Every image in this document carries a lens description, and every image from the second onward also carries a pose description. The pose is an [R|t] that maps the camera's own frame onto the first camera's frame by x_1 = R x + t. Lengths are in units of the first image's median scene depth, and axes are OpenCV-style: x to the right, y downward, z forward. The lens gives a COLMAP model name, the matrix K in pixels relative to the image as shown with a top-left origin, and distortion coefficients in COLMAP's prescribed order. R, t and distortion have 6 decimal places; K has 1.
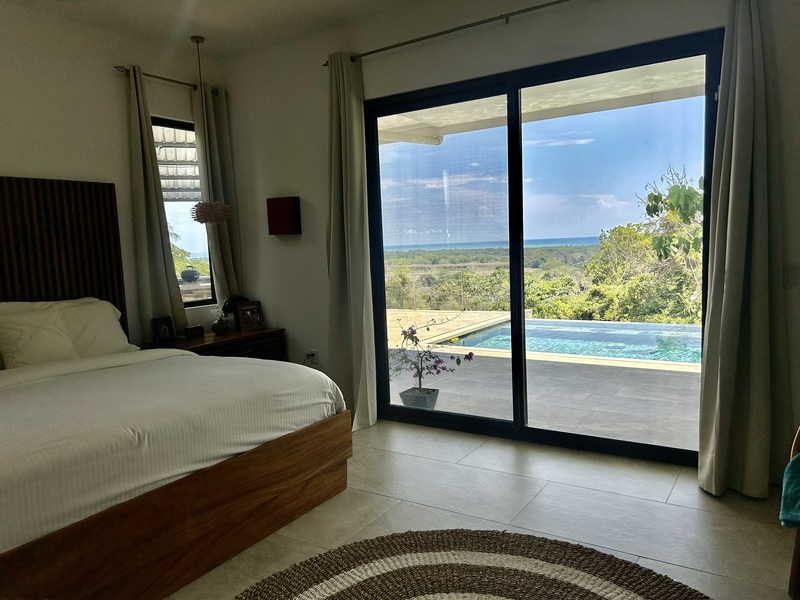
lens RADIAL K [[602.3, 0, 399.6], [0, 602.3, 304.2], [0, 0, 1]] dist [0.049344, -0.061430]
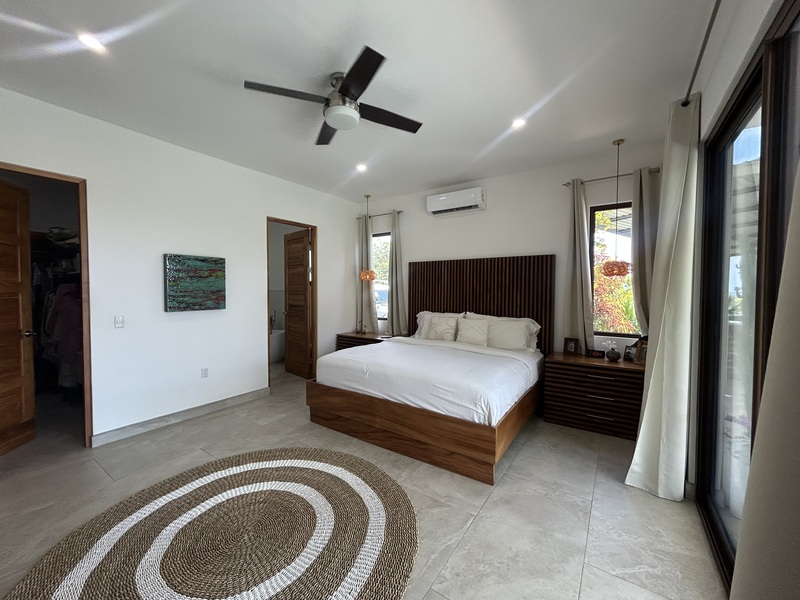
lens RADIAL K [[321.6, 0, 400.0], [0, 321.6, 300.0], [0, 0, 1]] dist [-0.000057, 0.000037]
pose [[-0.027598, 0.077736, -0.996592, 0.470220], [-0.104214, 0.991315, 0.080210, -0.103713], [0.994172, 0.106073, -0.019257, 0.628506]]
